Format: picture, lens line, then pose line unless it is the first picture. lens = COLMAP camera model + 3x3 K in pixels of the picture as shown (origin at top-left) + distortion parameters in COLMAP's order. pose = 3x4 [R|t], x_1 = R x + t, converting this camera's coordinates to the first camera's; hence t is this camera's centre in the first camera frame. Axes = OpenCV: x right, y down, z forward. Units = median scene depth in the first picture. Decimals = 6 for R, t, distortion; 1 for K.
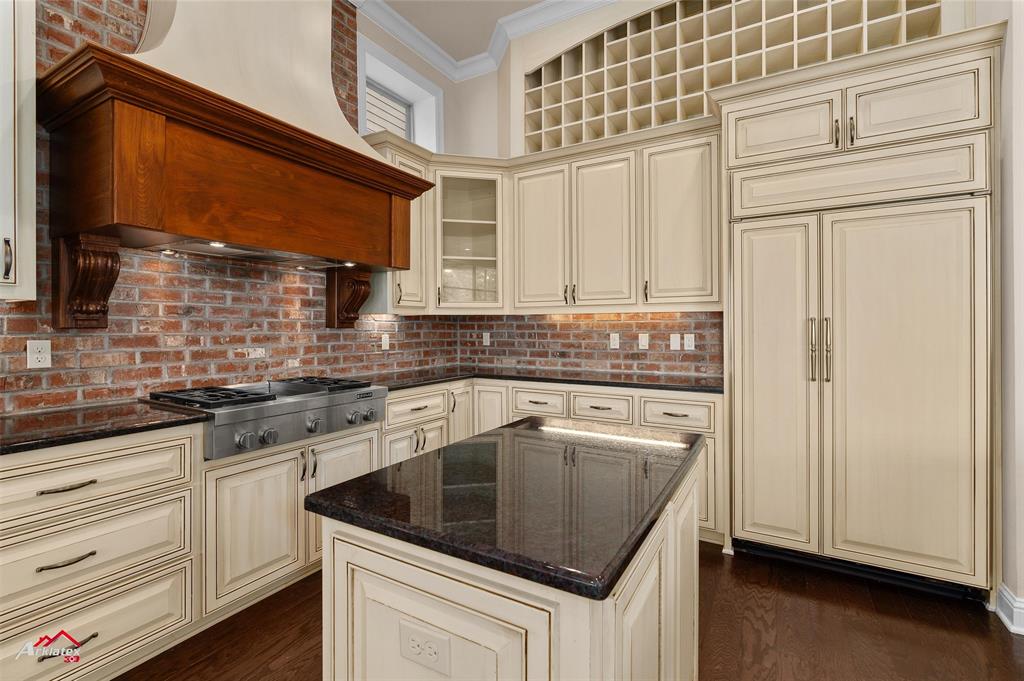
lens RADIAL K [[457.7, 0, 533.7], [0, 457.7, 325.5], [0, 0, 1]] dist [0.000482, 0.000398]
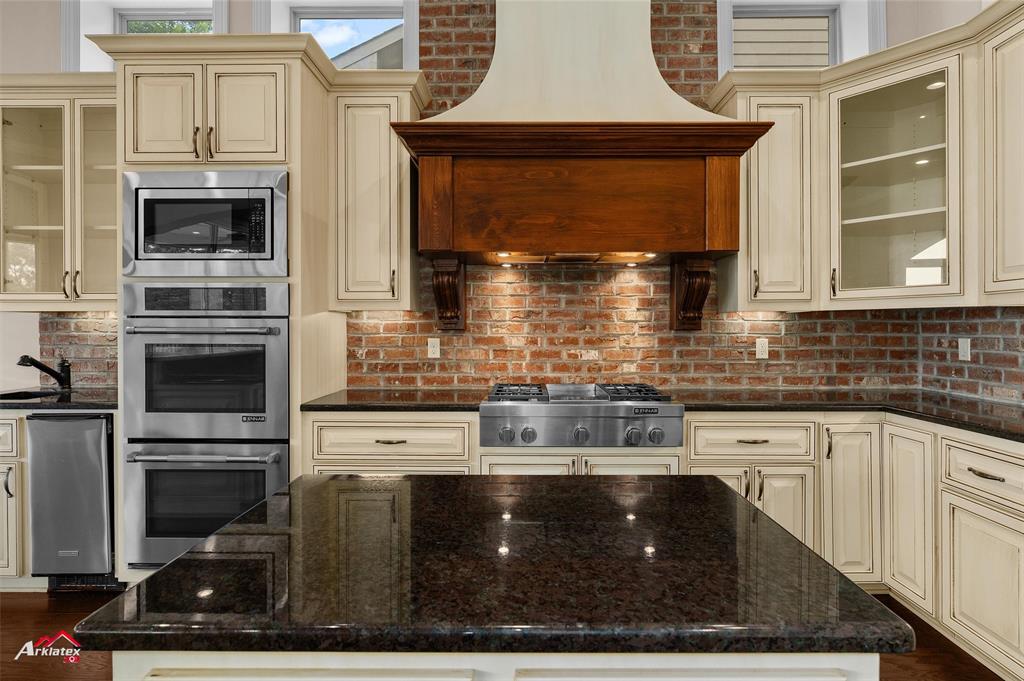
lens RADIAL K [[537.0, 0, 523.4], [0, 537.0, 333.4], [0, 0, 1]] dist [-0.004630, 0.000457]
pose [[0.481355, 0.006765, -0.876500, 0.323106], [0.004023, 0.999943, 0.009928, 0.000945], [0.876516, -0.008305, 0.481300, 0.283454]]
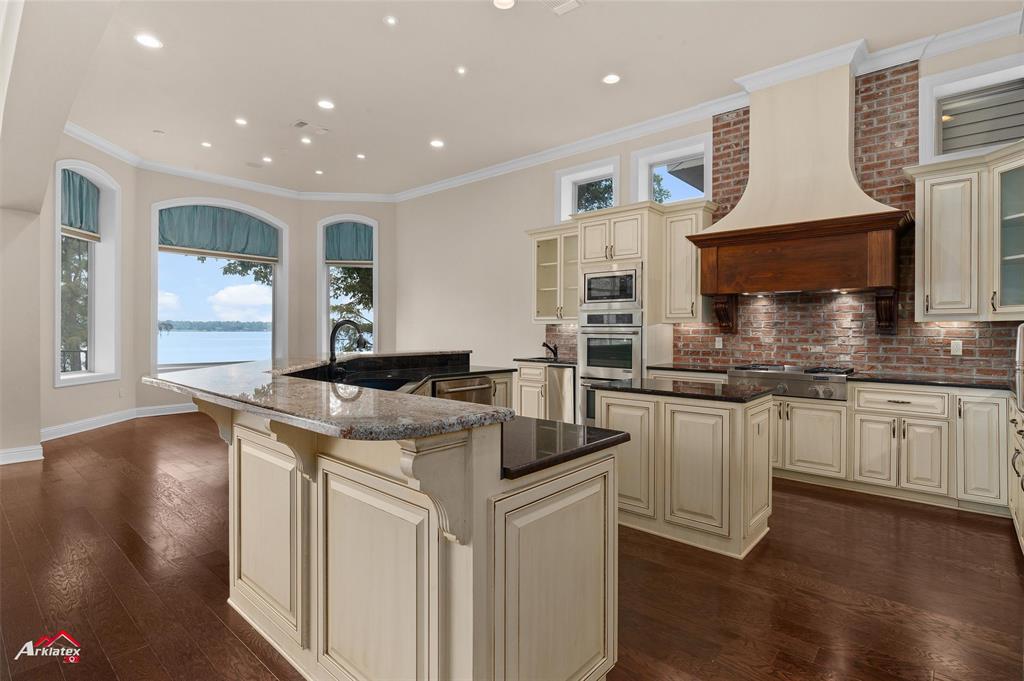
lens RADIAL K [[537.0, 0, 523.4], [0, 537.0, 333.4], [0, 0, 1]] dist [-0.004630, 0.000457]
pose [[-0.186327, 0.004370, -0.982478, 1.324419], [-0.000377, 0.999990, 0.004519, -0.002679], [0.982488, 0.001212, -0.186323, 0.308796]]
